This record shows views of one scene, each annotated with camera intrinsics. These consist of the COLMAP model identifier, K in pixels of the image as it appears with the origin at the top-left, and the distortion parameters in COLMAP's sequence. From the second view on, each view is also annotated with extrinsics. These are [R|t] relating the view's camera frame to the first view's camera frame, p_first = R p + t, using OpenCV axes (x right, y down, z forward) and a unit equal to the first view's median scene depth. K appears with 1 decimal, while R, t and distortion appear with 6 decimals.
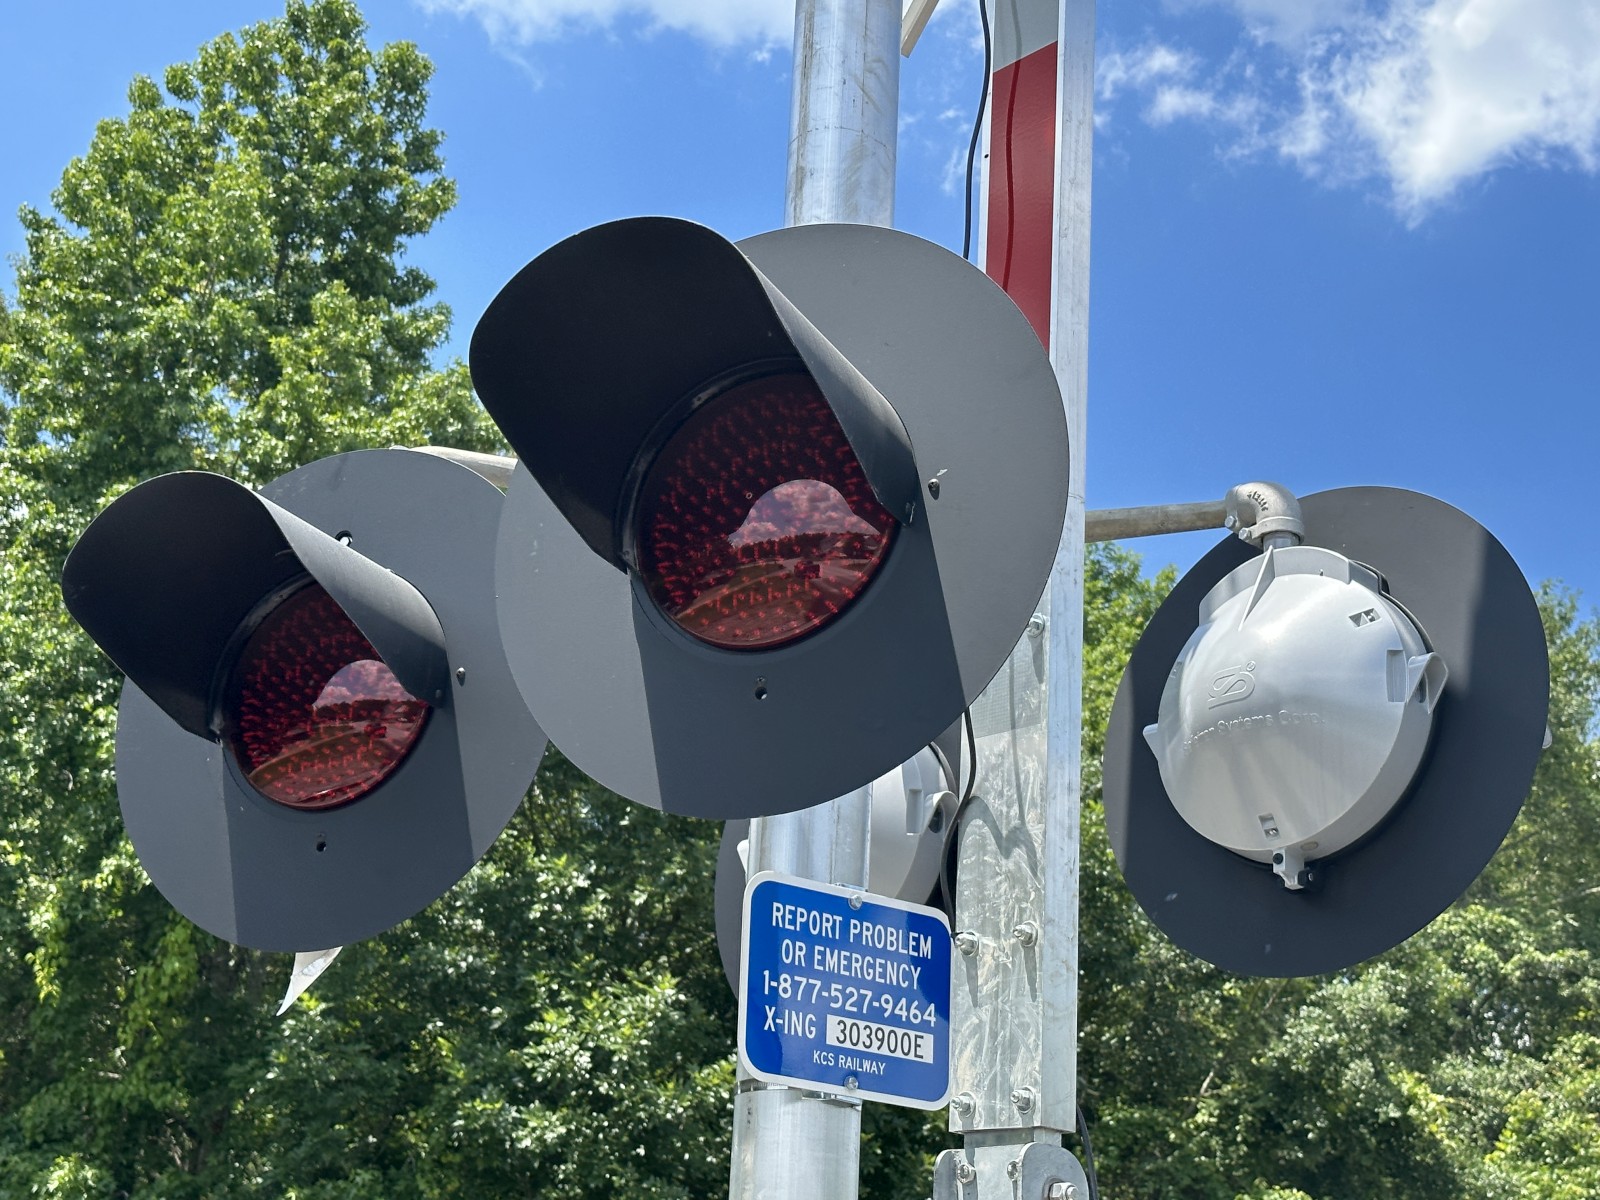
lens RADIAL K [[2415.3, 0, 798.2], [0, 2415.3, 611.6], [0, 0, 1]] dist [0.080098, 0.000000]
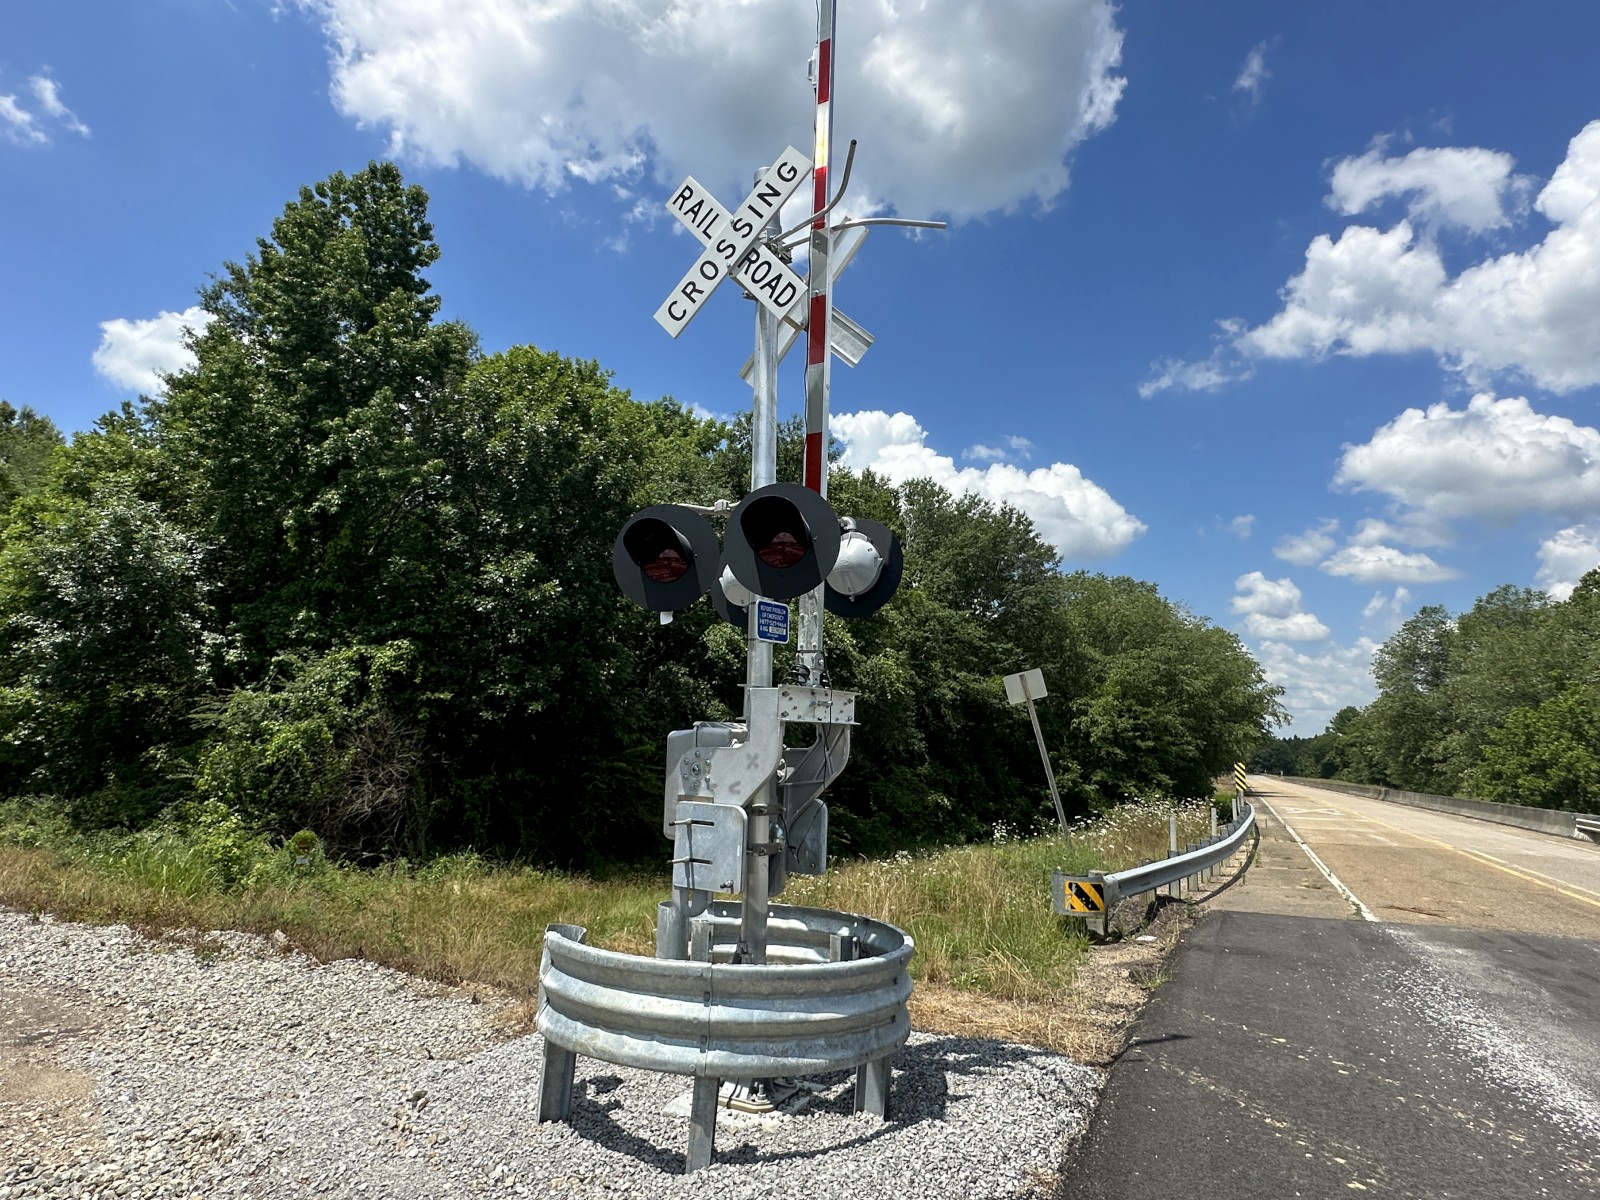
lens RADIAL K [[863.1, 0, 773.7], [0, 863.1, 602.8], [0, 0, 1]] dist [-0.001783, -0.004203]
pose [[0.964503, 0.018237, 0.263441, -0.400845], [-0.074026, 0.976286, 0.203437, -0.222556], [-0.253484, -0.215717, 0.942980, -0.626652]]
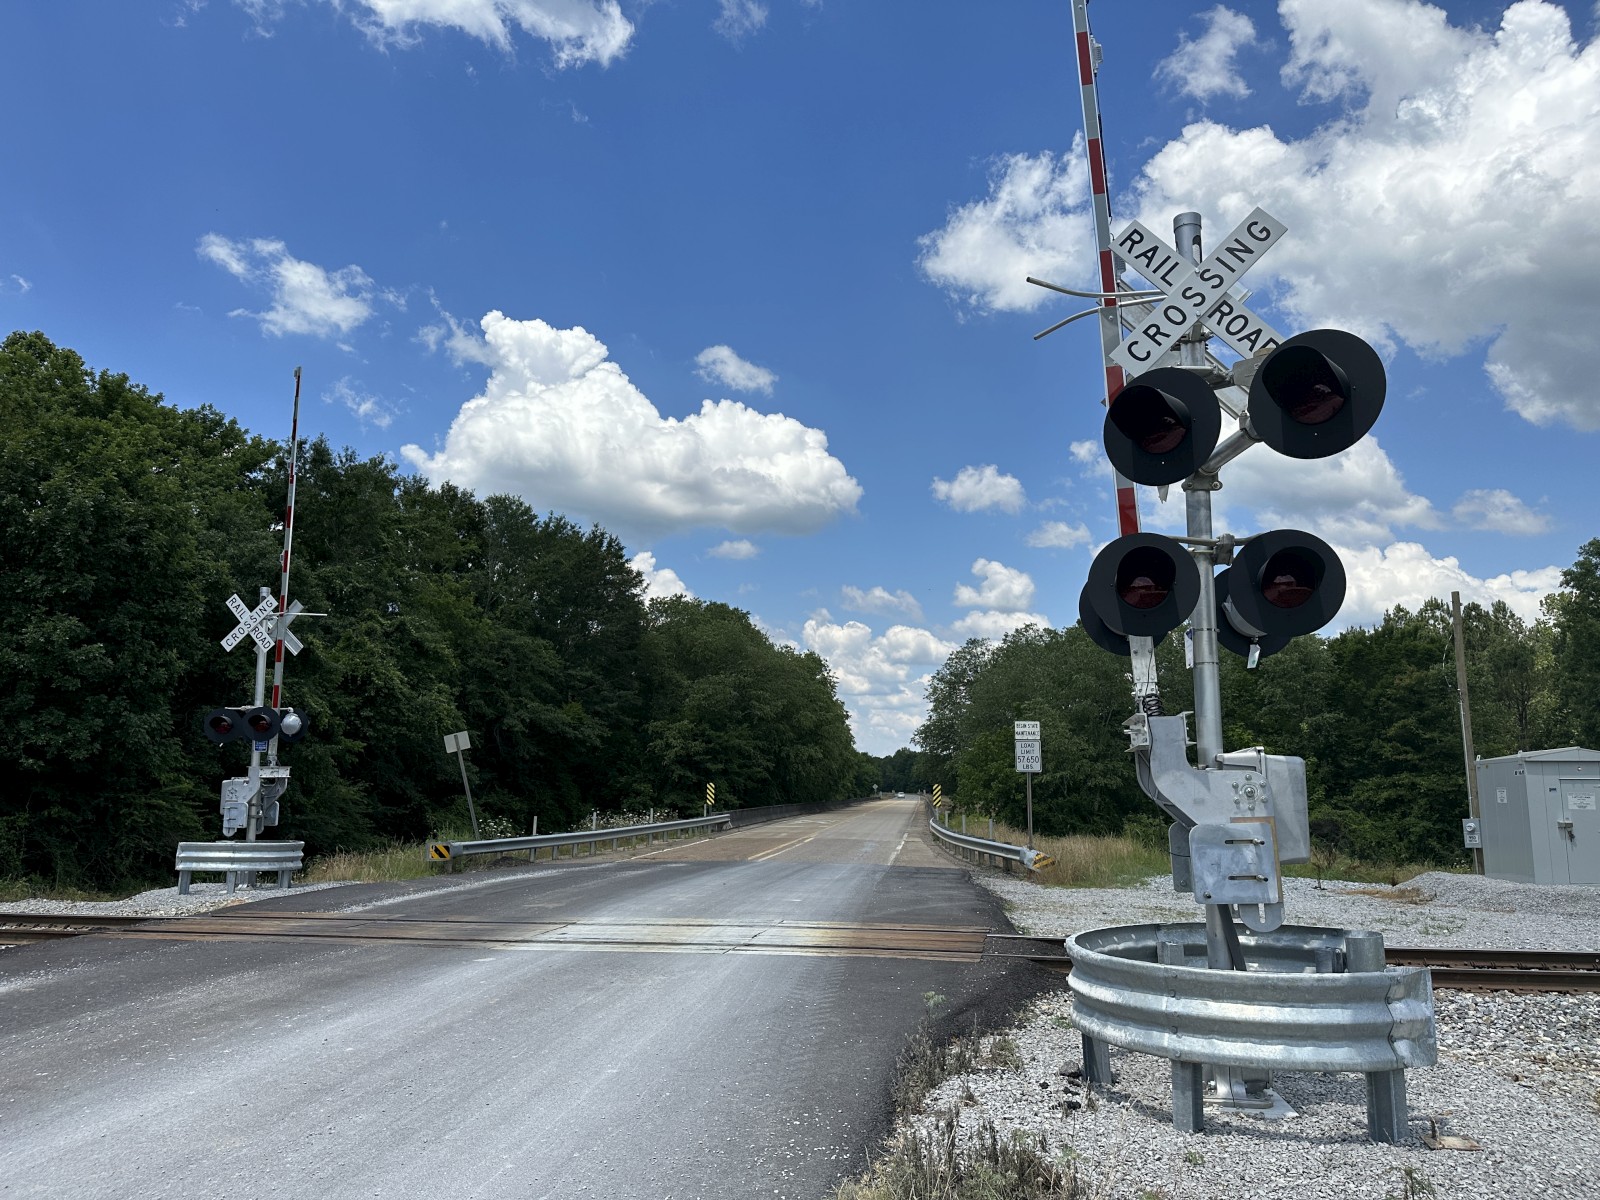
lens RADIAL K [[1108.3, 0, 799.1], [0, 1108.3, 609.1], [0, 0, 1]] dist [0.004242, -0.014008]
pose [[0.797896, 0.041358, 0.601375, -1.568539], [-0.180395, 0.968305, 0.172754, -2.681856], [-0.575170, -0.246325, 0.780067, -6.677219]]
